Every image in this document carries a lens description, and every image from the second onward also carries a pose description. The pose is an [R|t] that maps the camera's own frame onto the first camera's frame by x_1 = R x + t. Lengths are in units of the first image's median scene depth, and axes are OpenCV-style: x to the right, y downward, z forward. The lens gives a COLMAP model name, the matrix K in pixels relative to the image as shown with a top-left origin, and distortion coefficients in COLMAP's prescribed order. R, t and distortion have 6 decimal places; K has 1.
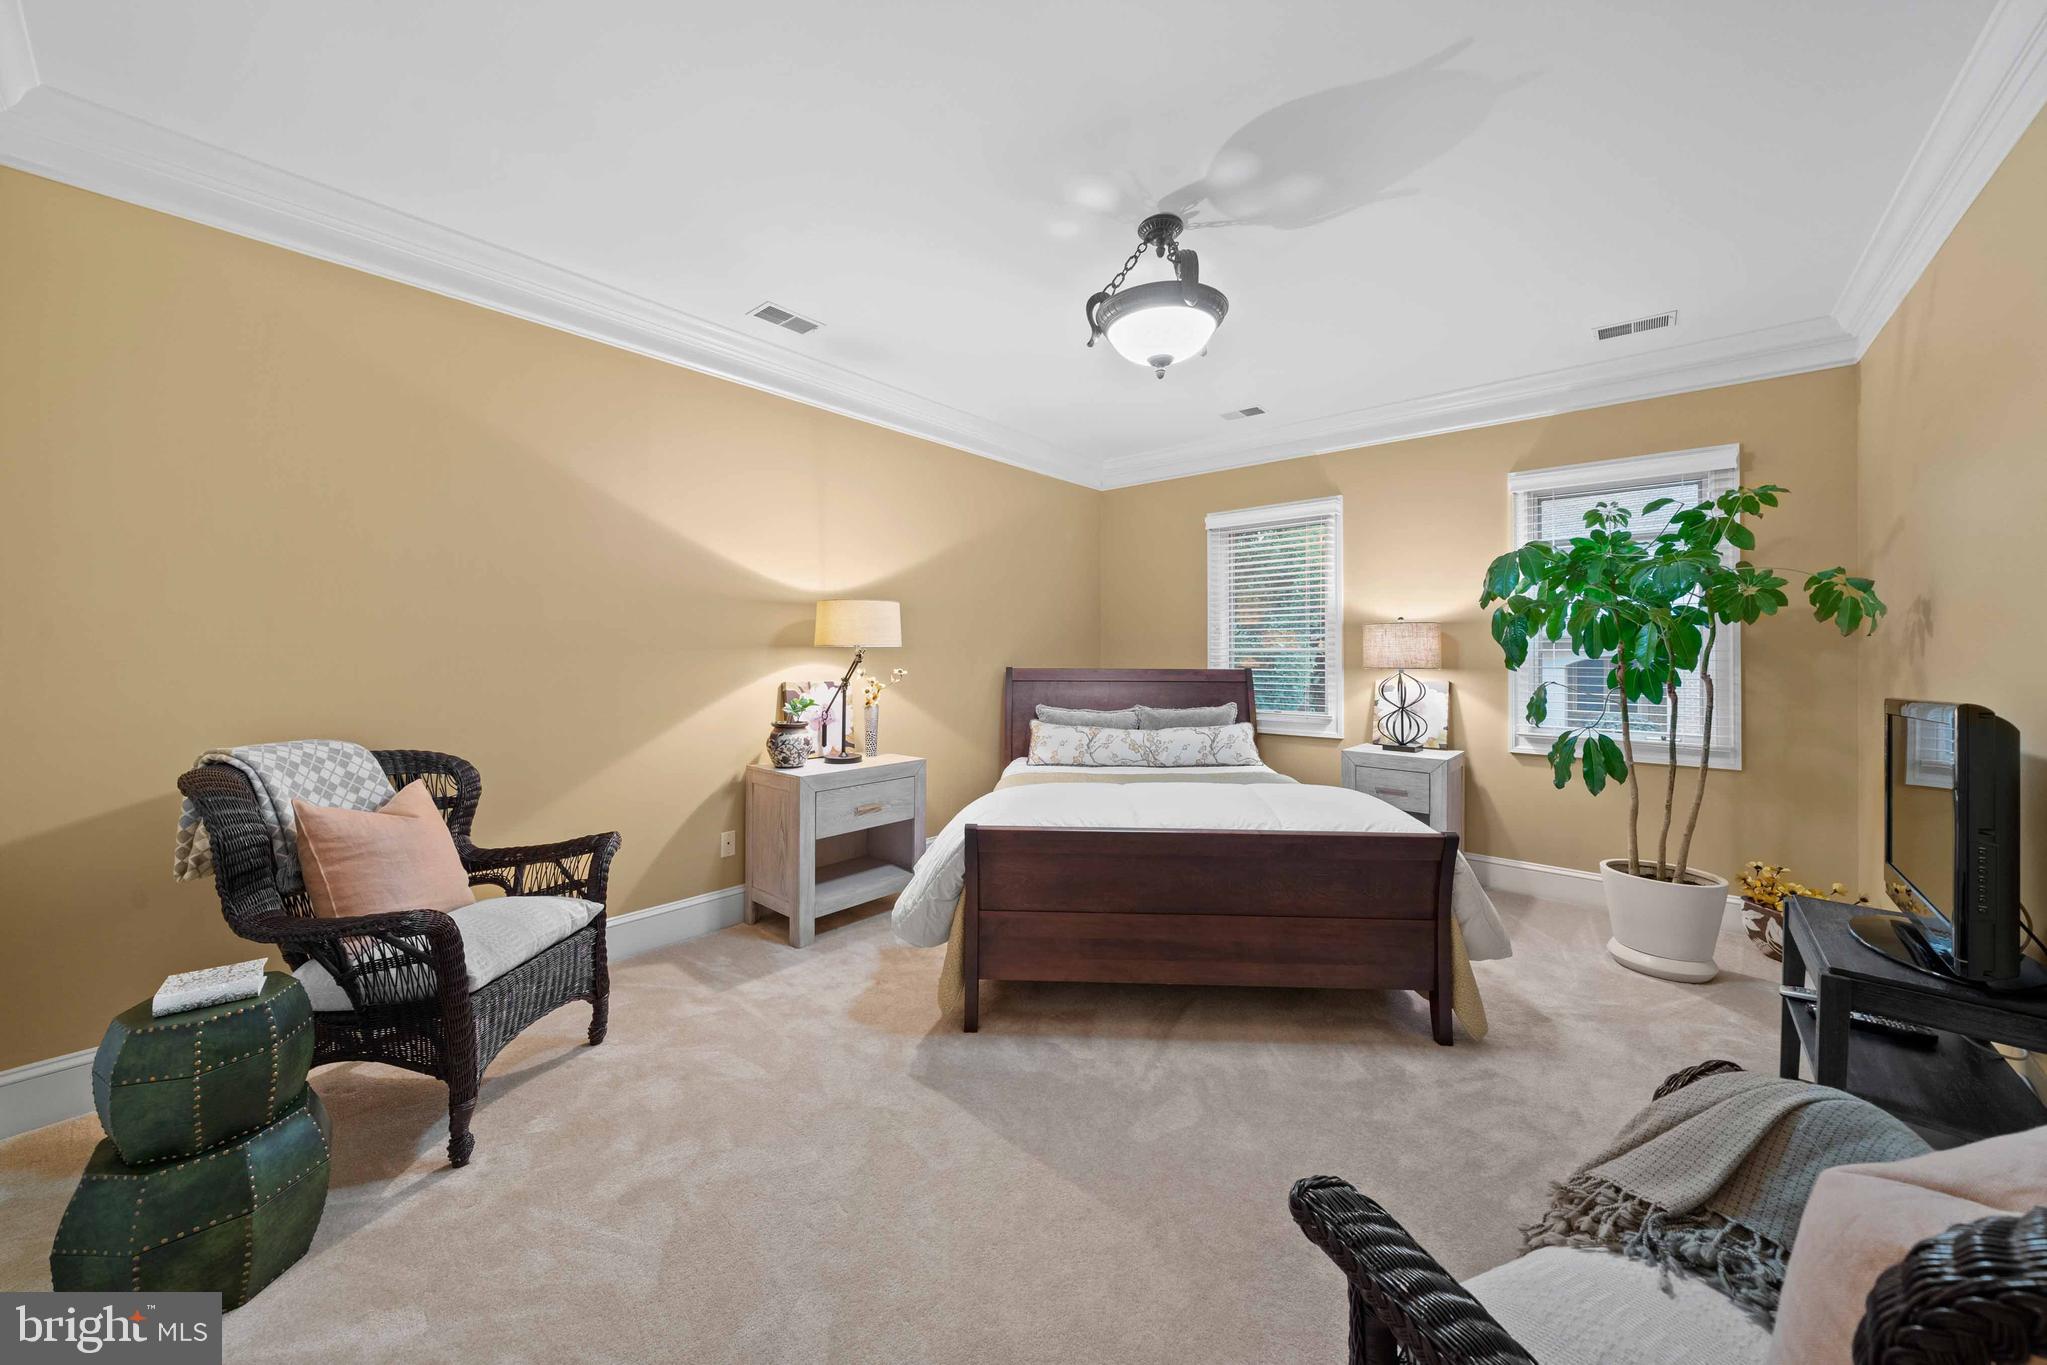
lens RADIAL K [[716.8, 0, 1021.5], [0, 716.8, 653.9], [0, 0, 1]] dist [-0.008290, 0.000034]
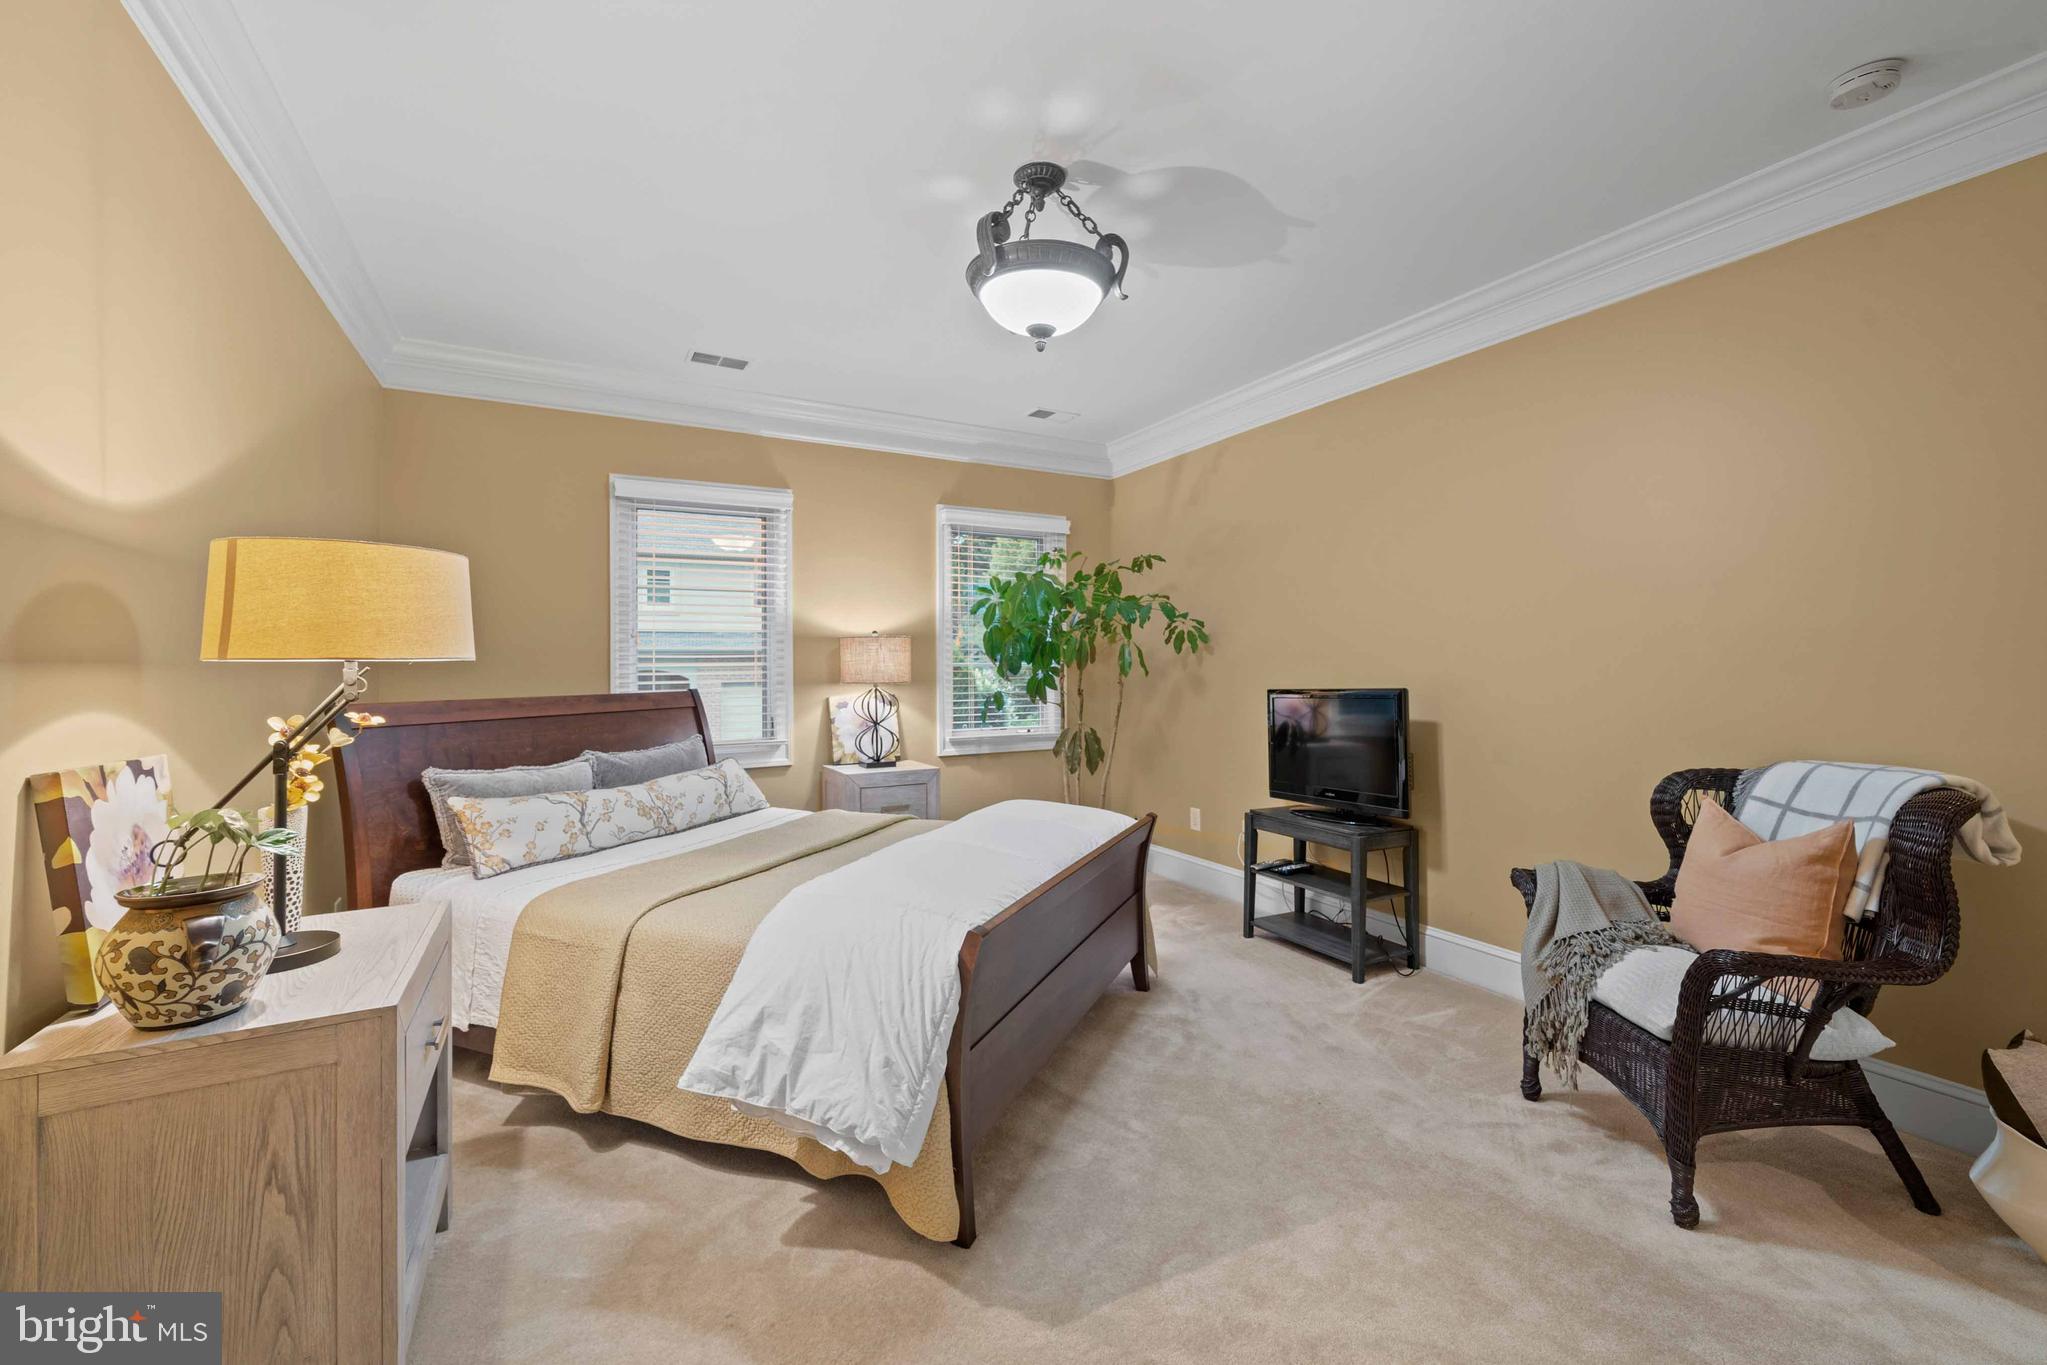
lens RADIAL K [[840.2, 0, 1019.2], [0, 840.2, 669.6], [0, 0, 1]] dist [0.000367, 0.000033]
pose [[0.339694, -0.009247, 0.940491, -0.520548], [0.008540, 0.999941, 0.006747, -0.005035], [-0.940497, 0.005740, 0.339753, 0.457401]]
